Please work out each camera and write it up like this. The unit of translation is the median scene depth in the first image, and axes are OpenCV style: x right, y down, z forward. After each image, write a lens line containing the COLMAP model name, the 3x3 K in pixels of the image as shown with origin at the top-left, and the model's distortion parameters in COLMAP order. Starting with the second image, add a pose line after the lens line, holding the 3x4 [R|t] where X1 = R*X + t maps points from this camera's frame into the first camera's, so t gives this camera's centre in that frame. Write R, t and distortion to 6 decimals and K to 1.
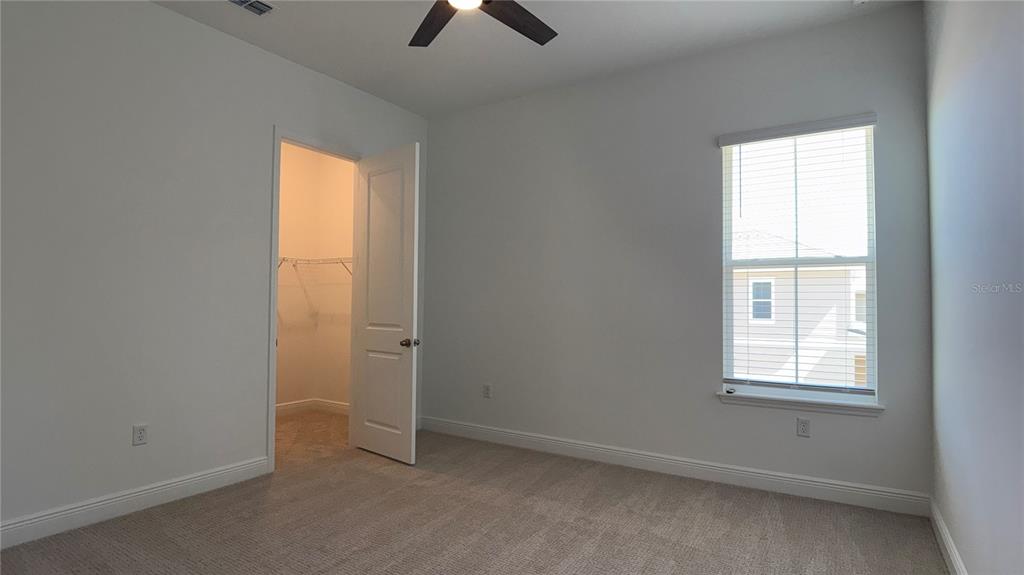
lens RADIAL K [[535.0, 0, 512.0], [0, 535.0, 287.5], [0, 0, 1]] dist [-0.001744, -0.000842]
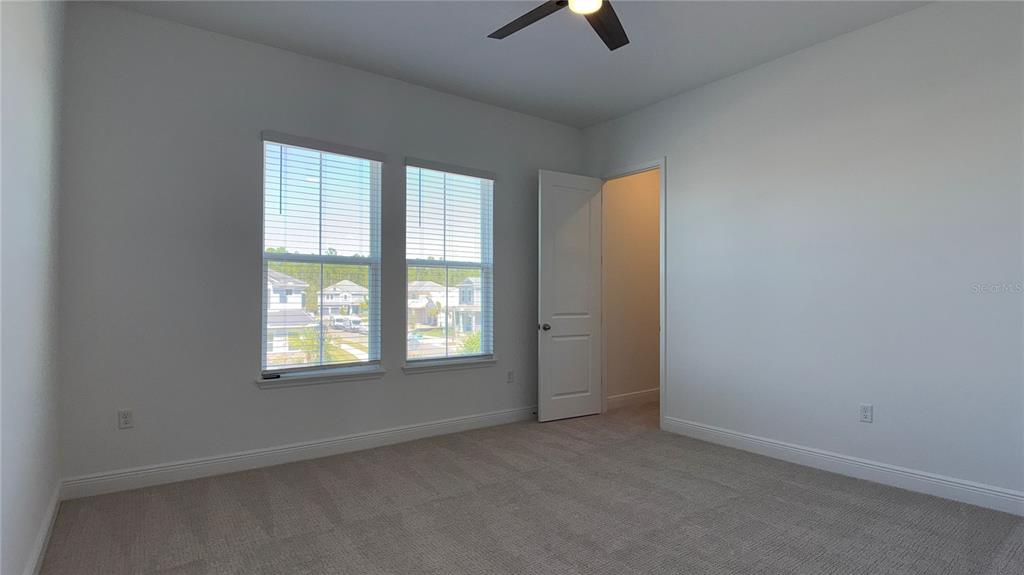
lens RADIAL K [[535.0, 0, 512.0], [0, 535.0, 287.5], [0, 0, 1]] dist [-0.001744, -0.000842]
pose [[0.355783, 0.000212, 0.934569, -0.673075], [-0.016202, 0.999851, 0.005941, 0.003163], [-0.934428, -0.017256, 0.355733, 0.336774]]
